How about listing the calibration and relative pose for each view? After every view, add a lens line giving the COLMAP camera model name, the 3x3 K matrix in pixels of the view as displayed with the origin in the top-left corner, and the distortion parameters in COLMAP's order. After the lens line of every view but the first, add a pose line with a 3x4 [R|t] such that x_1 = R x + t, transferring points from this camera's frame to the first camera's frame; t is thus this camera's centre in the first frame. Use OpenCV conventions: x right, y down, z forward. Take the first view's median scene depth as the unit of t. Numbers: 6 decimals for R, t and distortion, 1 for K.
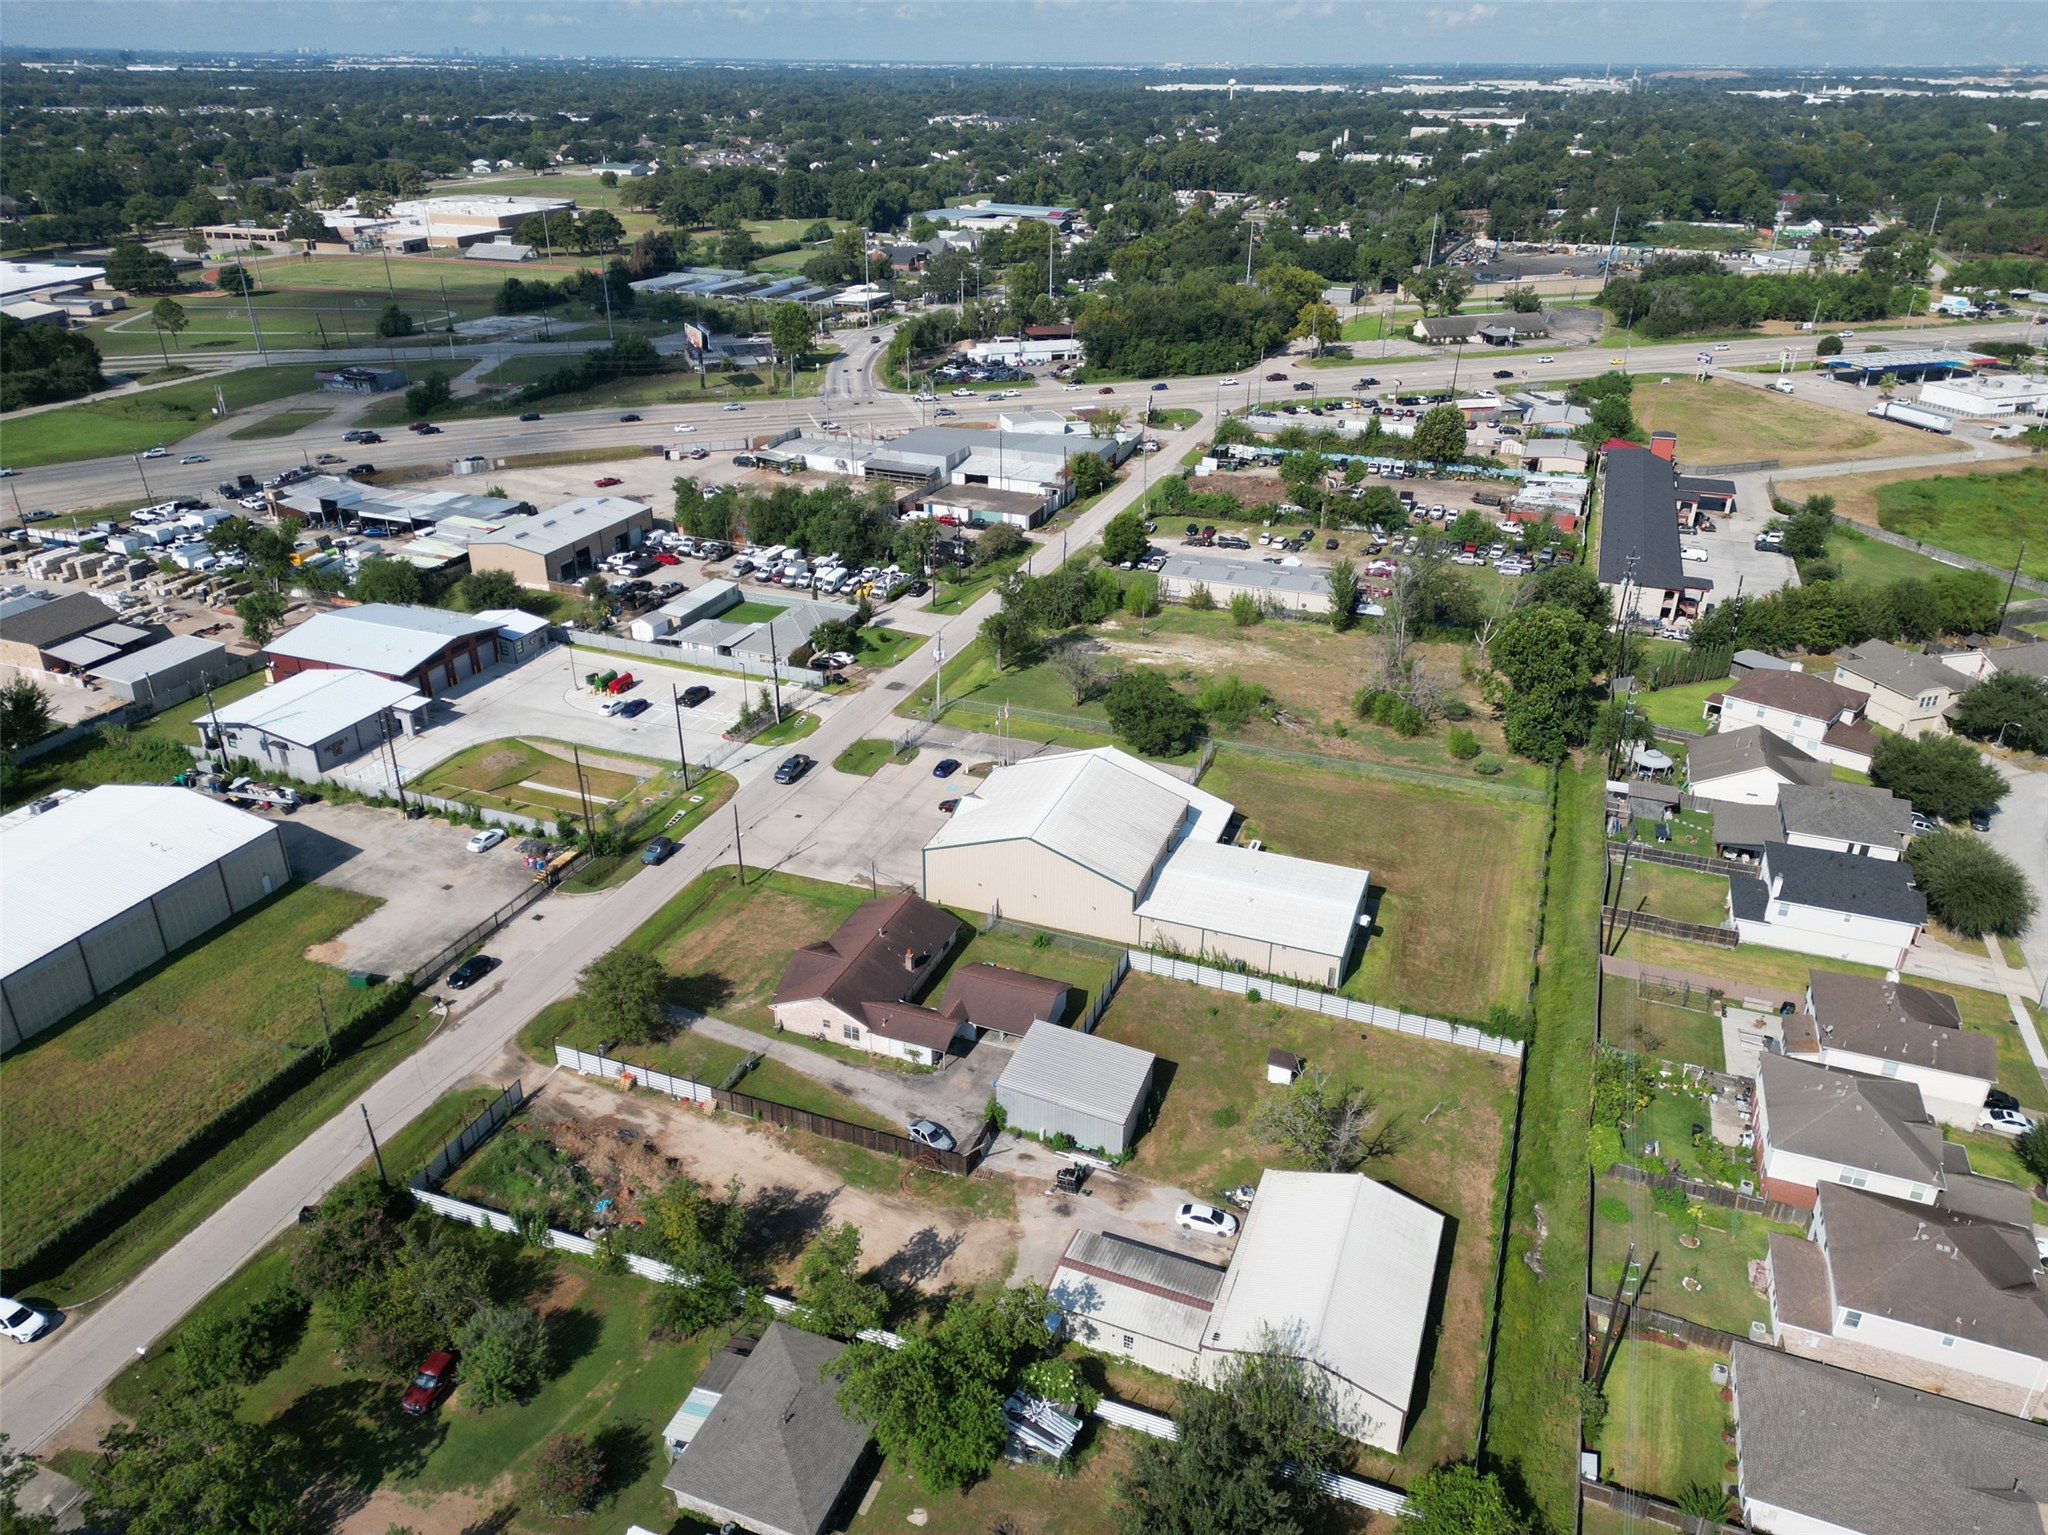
lens RADIAL K [[1416.7, 0, 1020.8], [0, 1416.7, 779.9], [0, 0, 1]] dist [0.082427, -0.080506]
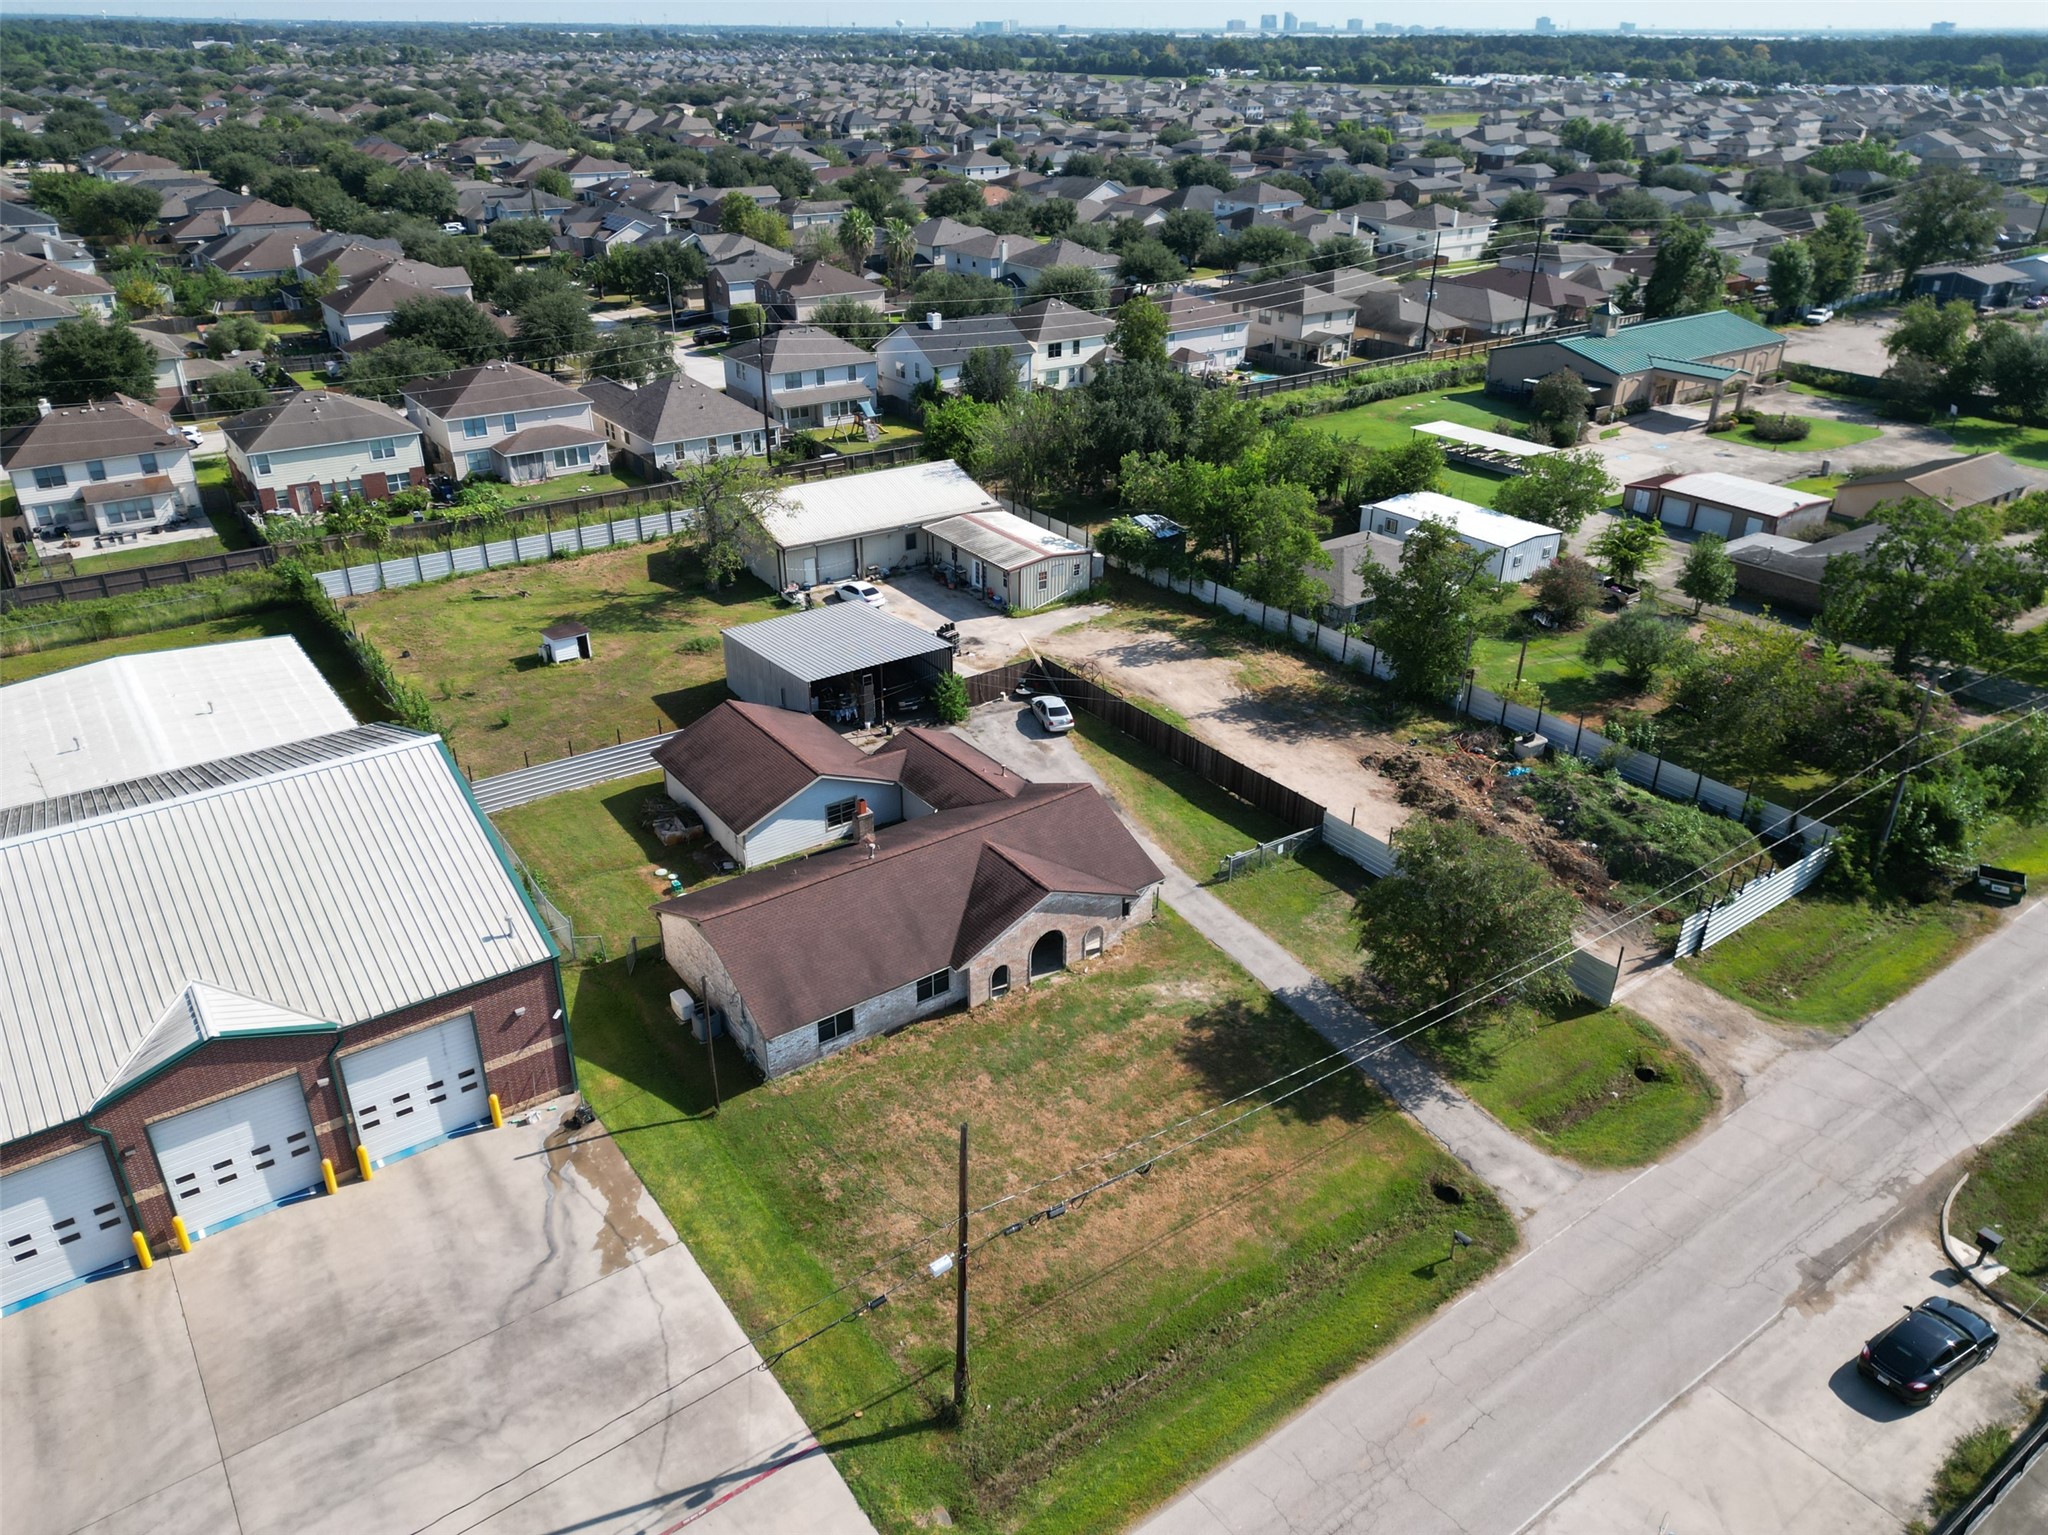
lens RADIAL K [[1413.3, 0, 1020.8], [0, 1413.3, 792.4], [0, 0, 1]] dist [0.077341, -0.077153]
pose [[-0.836571, -0.268857, 0.477352, -0.225104], [0.235521, 0.610195, 0.756434, -0.146357], [-0.494650, 0.745237, -0.447150, 0.767045]]
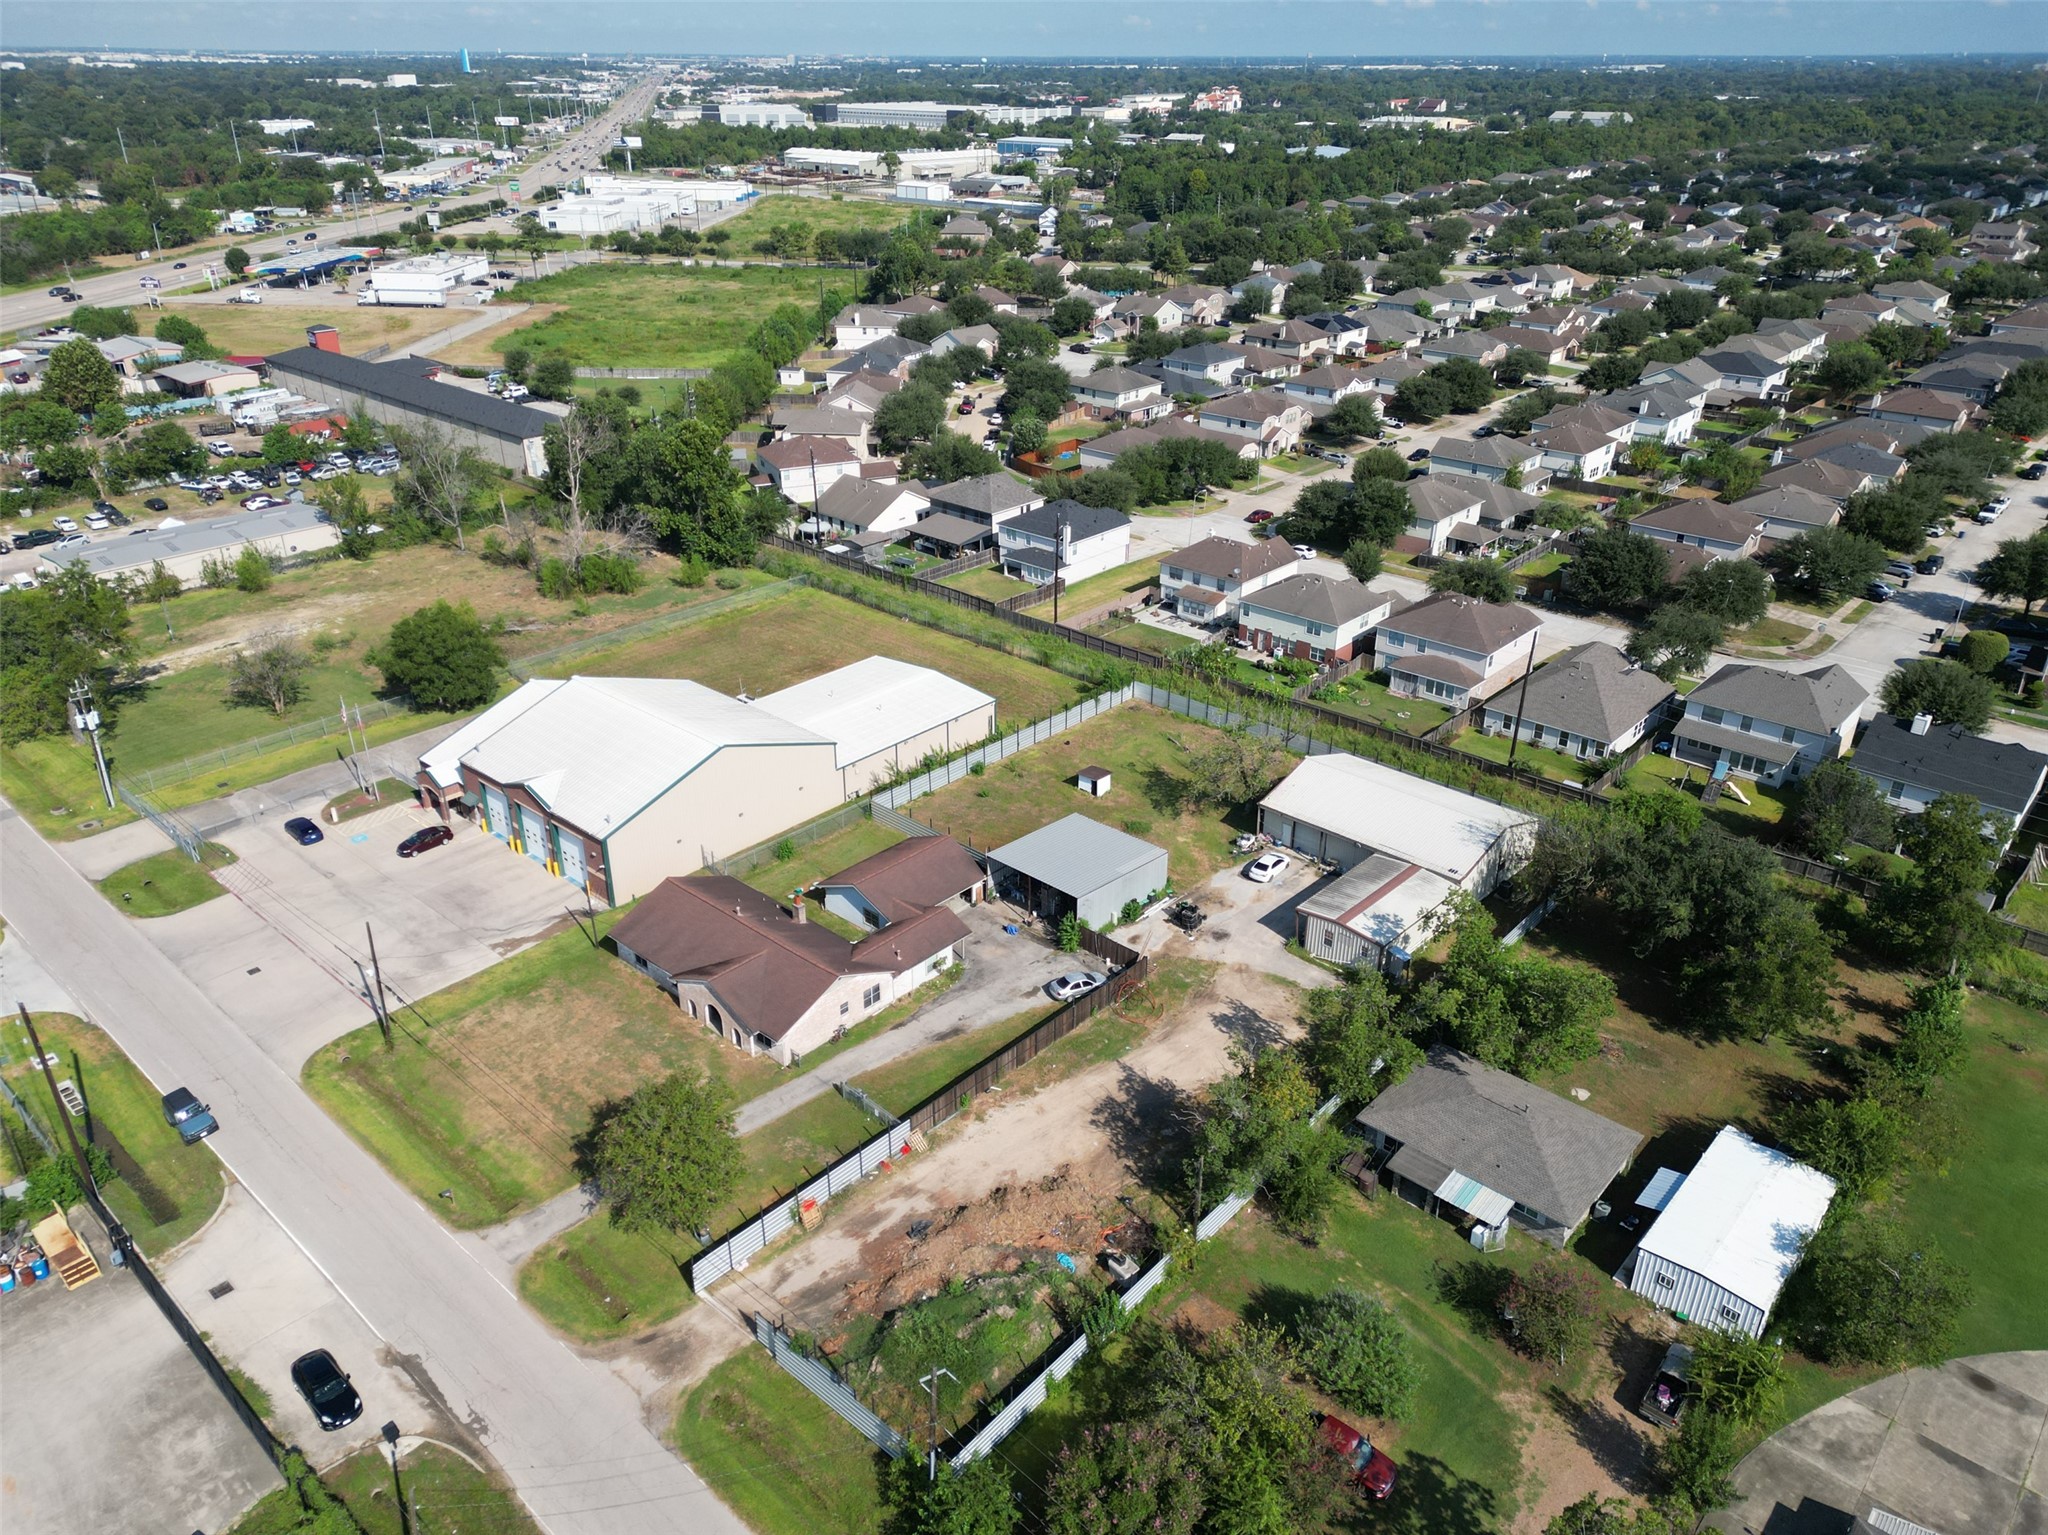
lens RADIAL K [[1416.7, 0, 1020.8], [0, 1416.7, 779.9], [0, 0, 1]] dist [0.082427, -0.080506]
pose [[0.360494, -0.427172, 0.829197, -0.420607], [0.420145, 0.868046, 0.264527, -0.057830], [-0.832780, 0.253023, 0.492400, 0.325329]]
